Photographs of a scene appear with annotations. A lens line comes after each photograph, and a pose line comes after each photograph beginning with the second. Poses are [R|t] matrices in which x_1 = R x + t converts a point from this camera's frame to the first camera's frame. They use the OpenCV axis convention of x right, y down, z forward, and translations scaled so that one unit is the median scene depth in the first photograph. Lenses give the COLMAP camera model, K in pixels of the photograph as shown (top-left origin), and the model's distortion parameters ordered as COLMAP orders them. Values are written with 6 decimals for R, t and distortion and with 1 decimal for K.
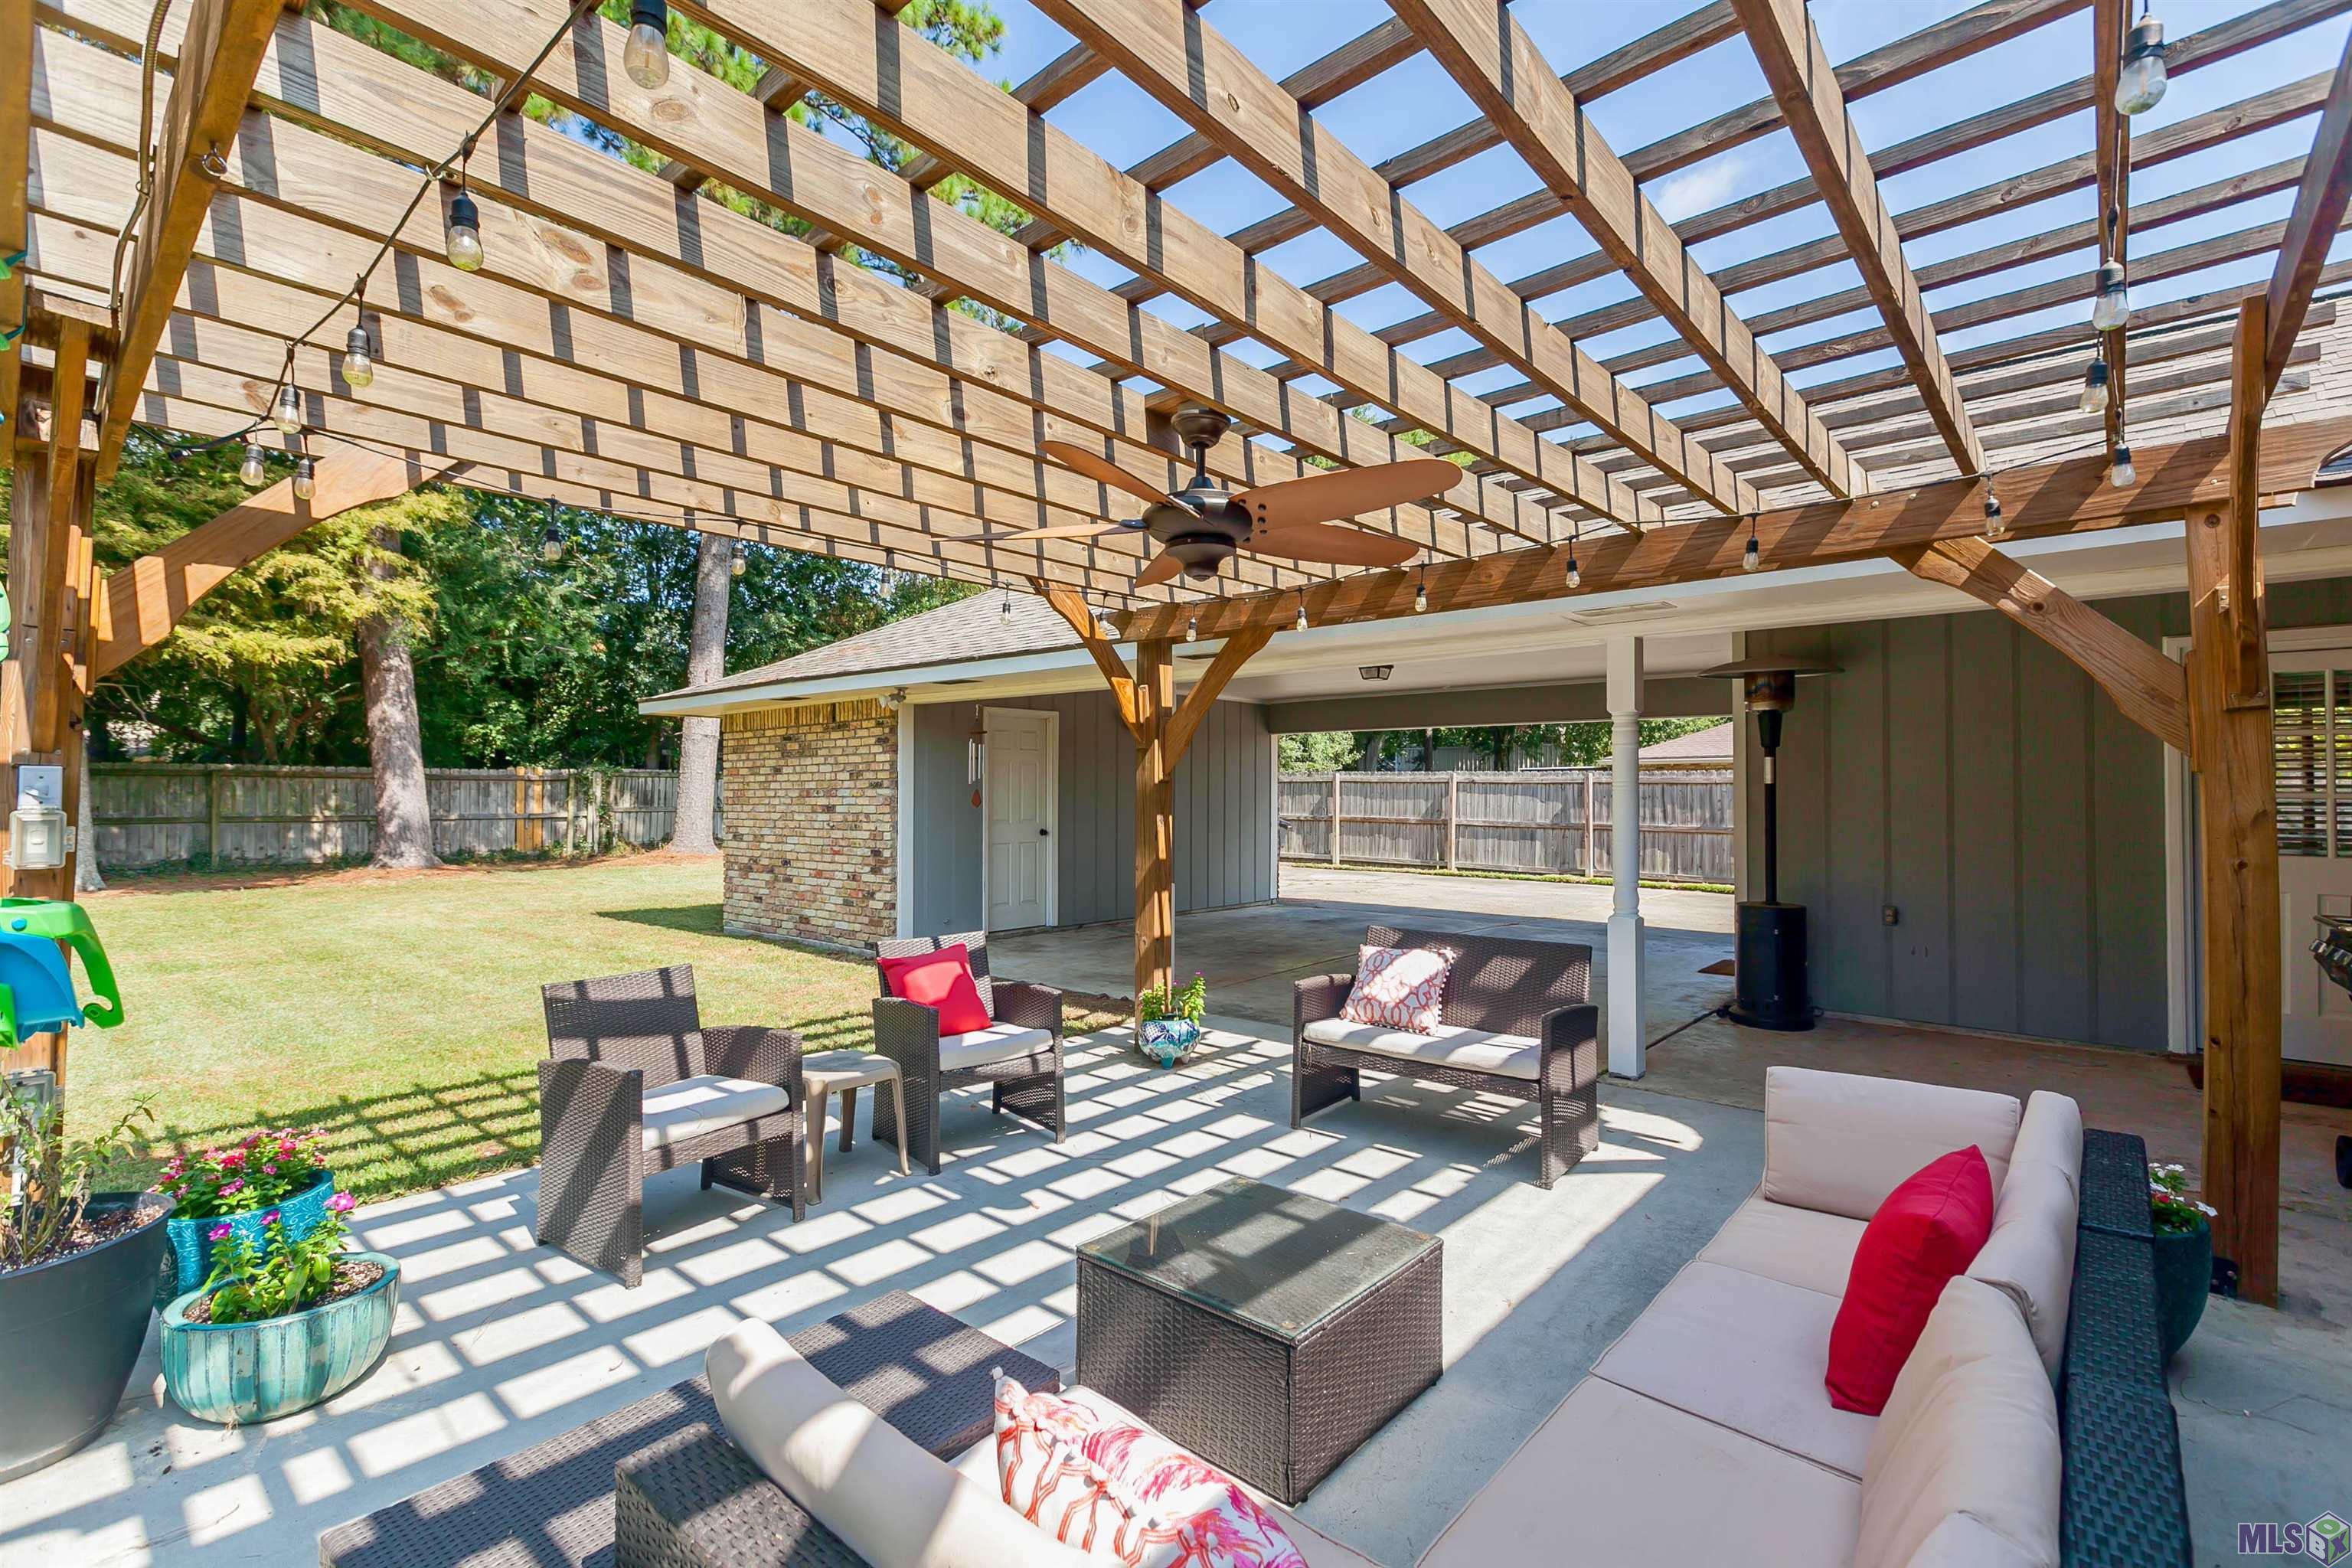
lens RADIAL K [[1070.3, 0, 1161.3], [0, 1070.3, 772.1], [0, 0, 1]] dist [0.000114, -0.000426]
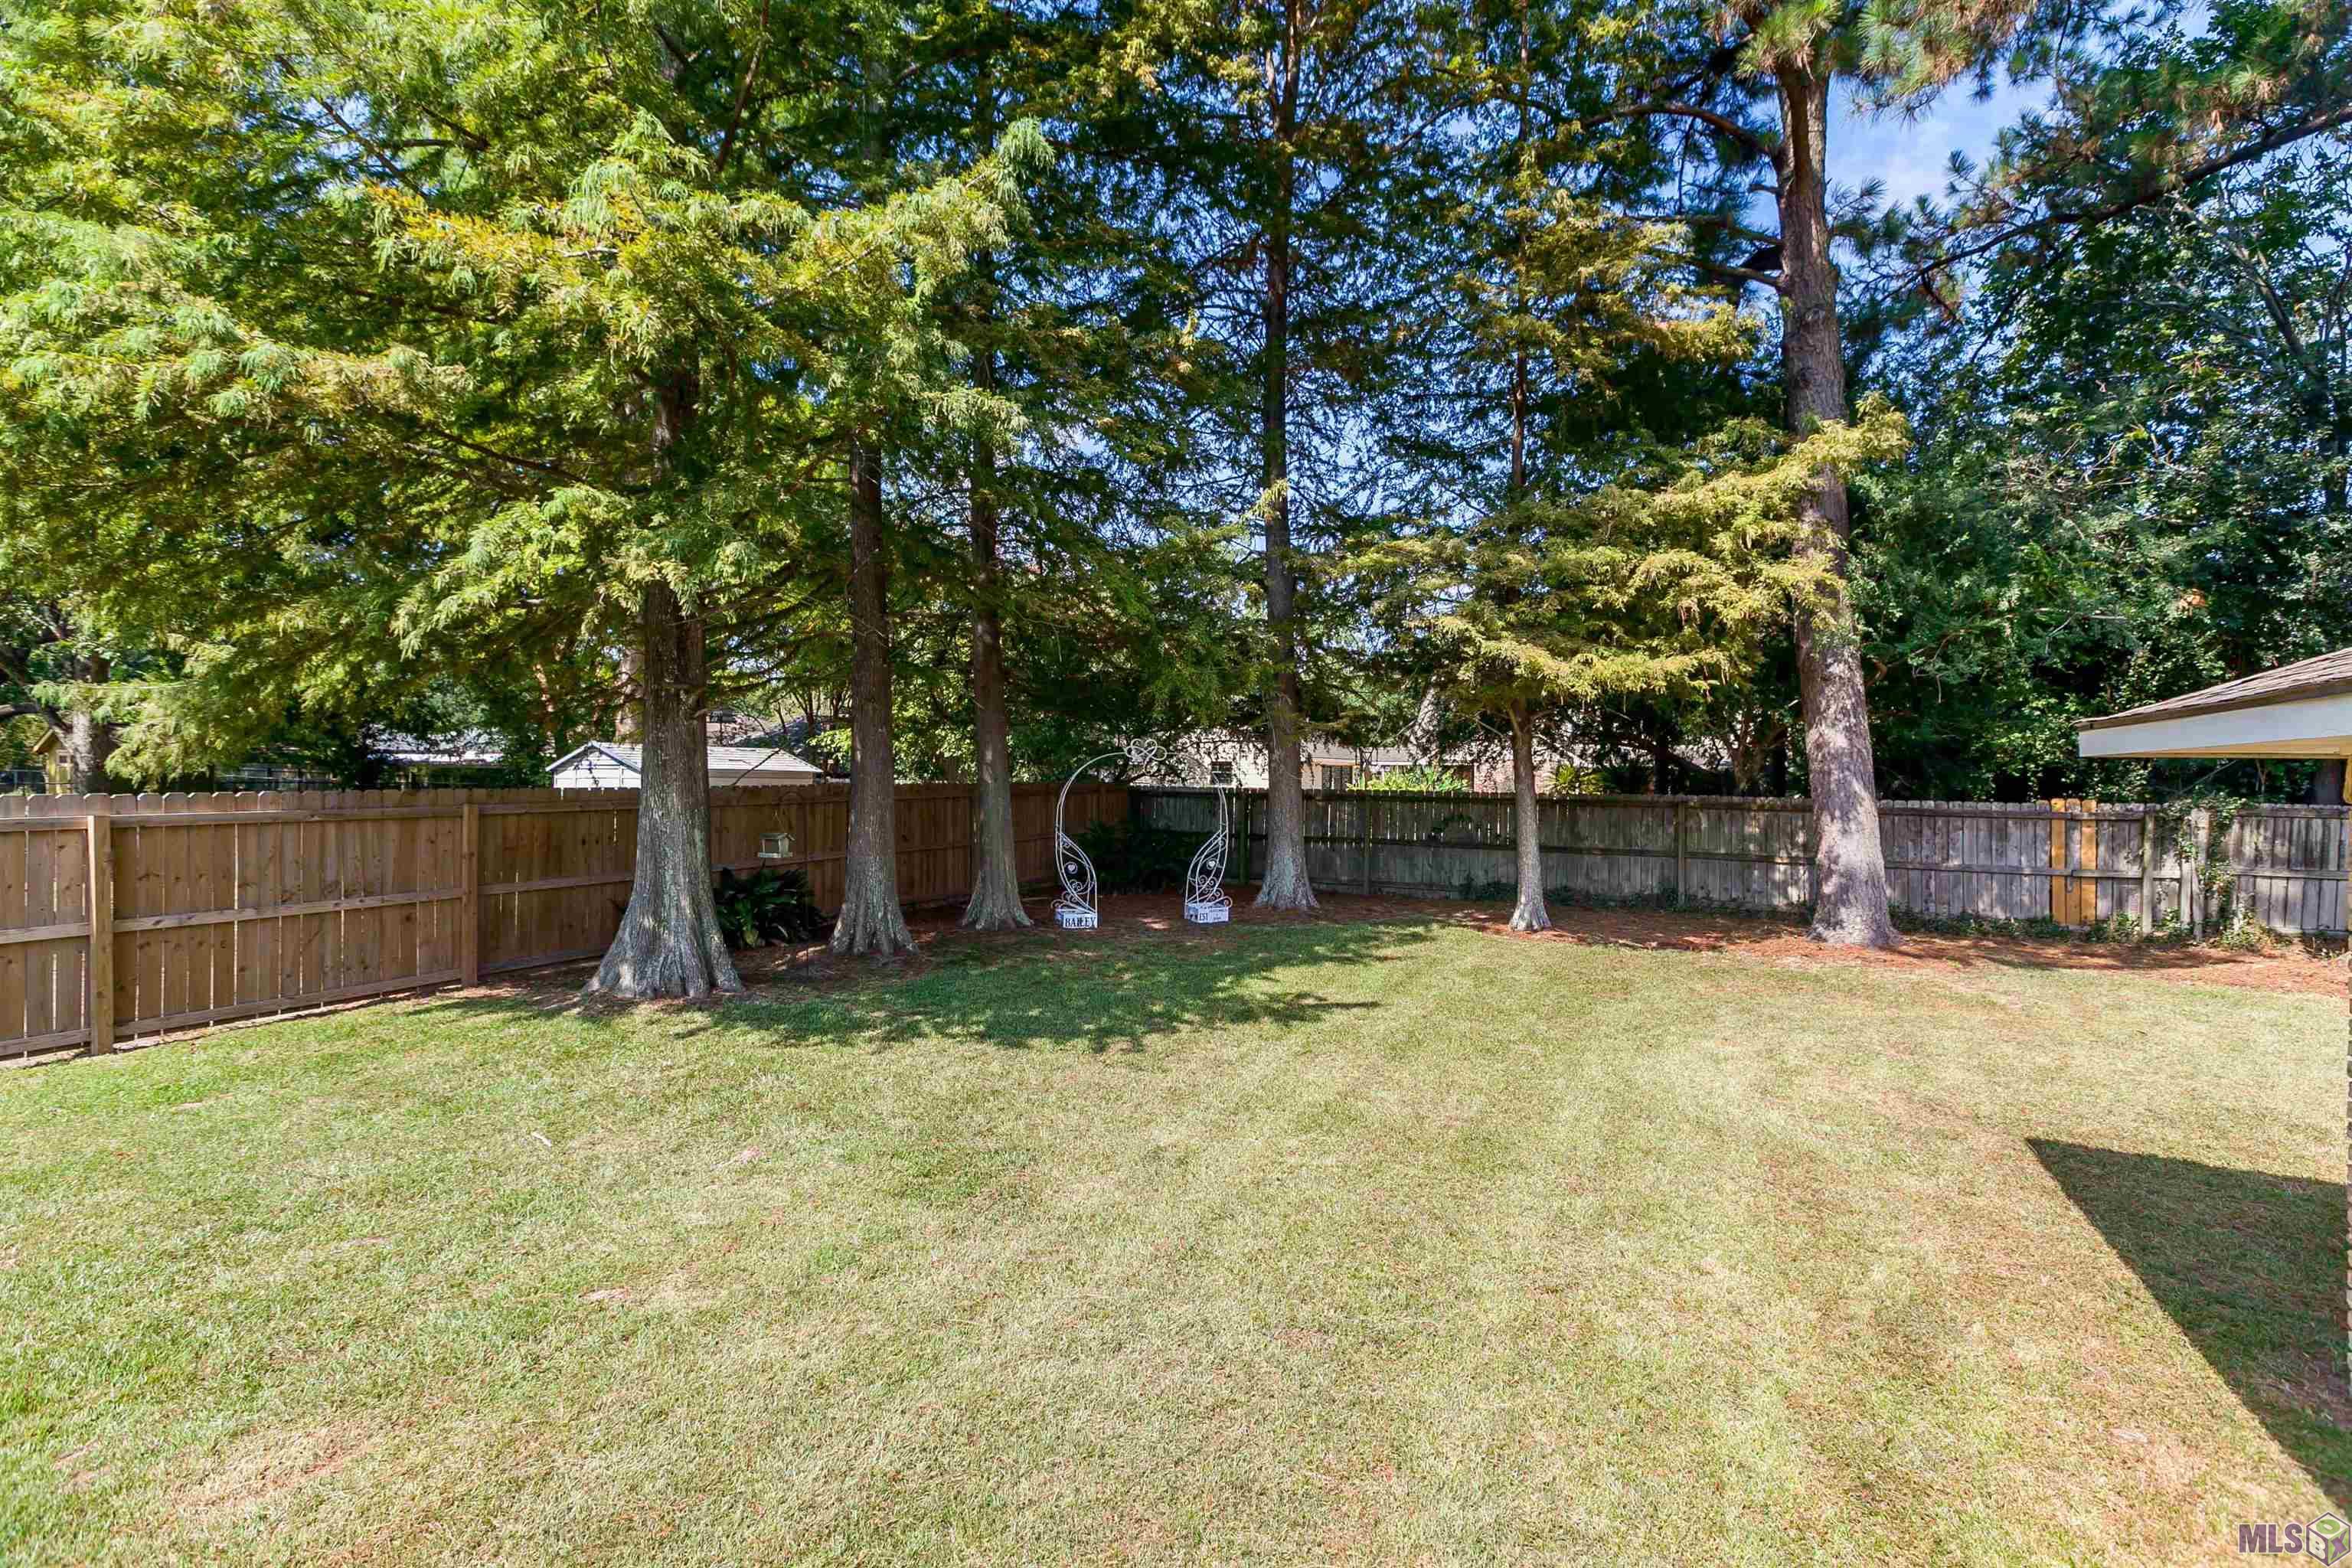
lens RADIAL K [[1070.3, 0, 1161.3], [0, 1070.3, 772.1], [0, 0, 1]] dist [0.000114, -0.000426]
pose [[0.236367, 0.006644, -0.971641, -0.092862], [0.004984, 0.999955, 0.008050, -0.037670], [0.971651, -0.006746, 0.236323, 0.358078]]
